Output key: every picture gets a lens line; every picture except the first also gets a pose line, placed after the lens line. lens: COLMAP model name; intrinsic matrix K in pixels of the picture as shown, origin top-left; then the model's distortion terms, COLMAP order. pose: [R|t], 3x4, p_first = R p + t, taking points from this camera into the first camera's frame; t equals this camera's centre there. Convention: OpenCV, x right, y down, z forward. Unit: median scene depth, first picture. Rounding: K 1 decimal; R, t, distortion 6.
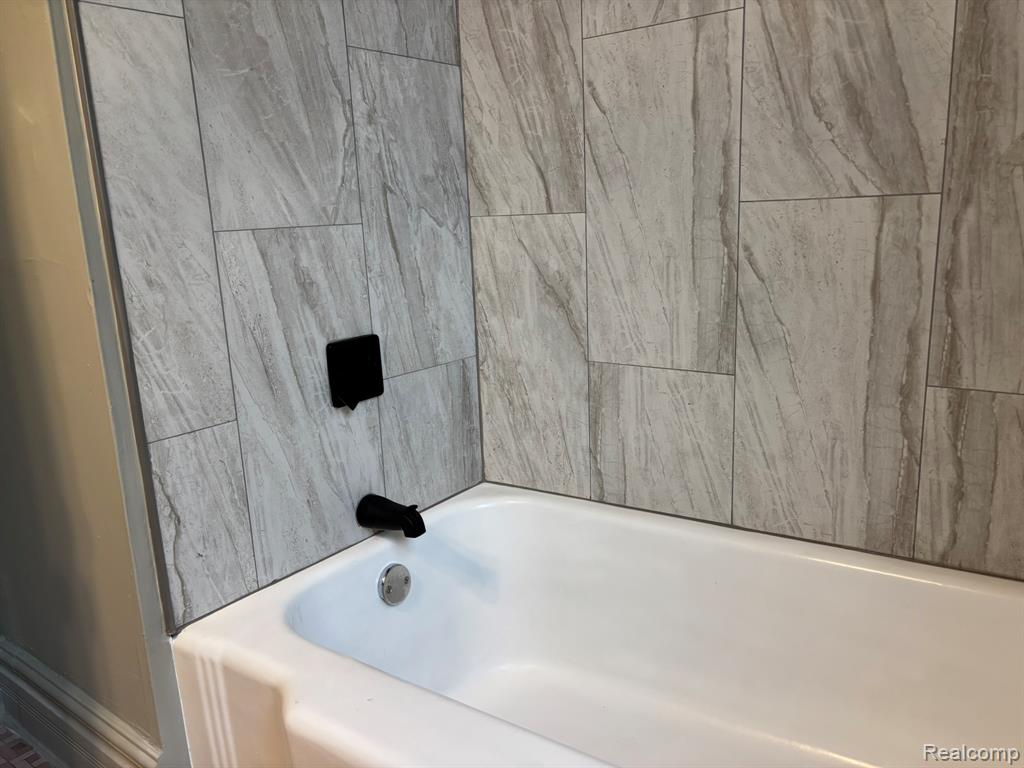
lens RADIAL K [[774.7, 0, 516.1], [0, 774.7, 389.1], [0, 0, 1]] dist [0.030218, -0.031275]
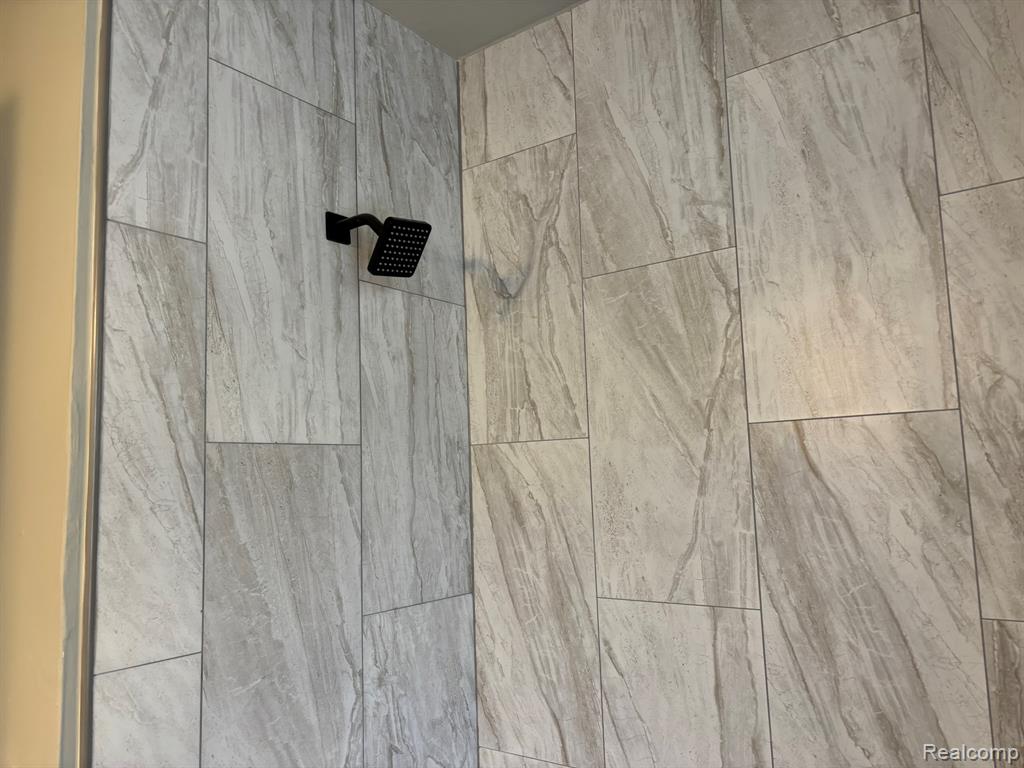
lens RADIAL K [[774.7, 0, 508.7], [0, 774.7, 389.7], [0, 0, 1]] dist [0.030218, -0.031275]
pose [[0.999958, 0.008294, -0.003786, -0.028184], [-0.009088, 0.939673, -0.341955, -0.369196], [0.000721, 0.341975, 0.939709, -0.034957]]
